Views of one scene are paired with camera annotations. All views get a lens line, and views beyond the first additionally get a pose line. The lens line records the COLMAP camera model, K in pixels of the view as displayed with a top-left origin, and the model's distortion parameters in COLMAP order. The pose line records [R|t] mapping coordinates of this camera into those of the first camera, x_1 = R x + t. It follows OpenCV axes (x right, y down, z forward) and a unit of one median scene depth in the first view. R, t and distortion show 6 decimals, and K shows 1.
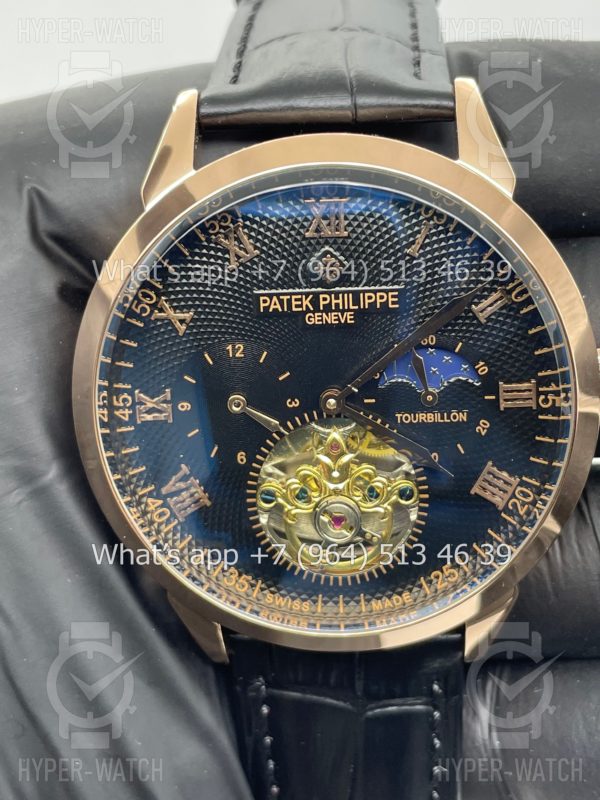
lens RADIAL K [[1363.1, 0, 300.9], [0, 1363.1, 398.9], [0, 0, 1]] dist [0.217792, 0.000000]
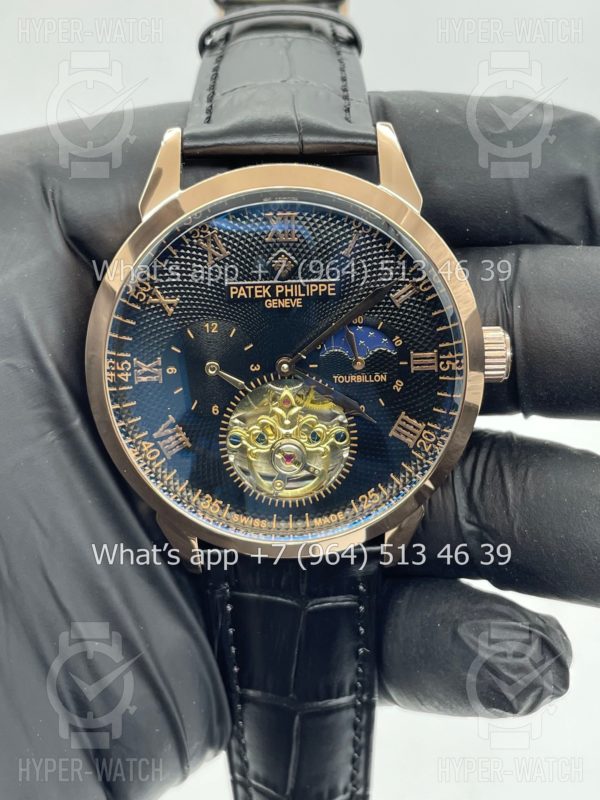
lens RADIAL K [[1363.1, 0, 299.9], [0, 1363.1, 399.3], [0, 0, 1]] dist [0.217792, 0.000000]
pose [[0.997523, -0.002289, 0.070298, -0.055470], [0.001905, 0.999983, 0.005524, 0.026280], [-0.070309, -0.005376, 0.997511, -0.315260]]
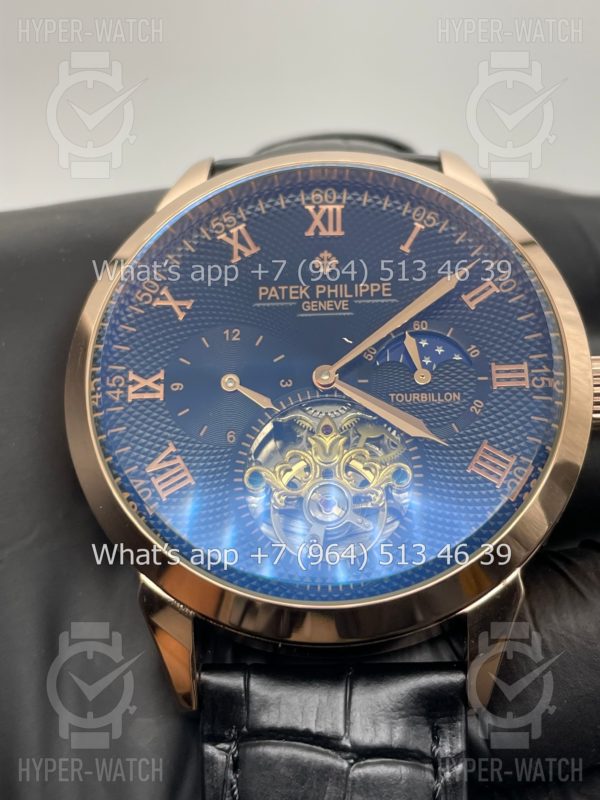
lens RADIAL K [[1363.1, 0, 298.3], [0, 1363.1, 398.5], [0, 0, 1]] dist [0.217792, 0.000000]
pose [[0.999112, 0.041617, 0.006563, -0.003164], [-0.031306, 0.837580, -0.545417, 0.558851], [-0.028196, 0.544727, 0.838139, 0.168387]]
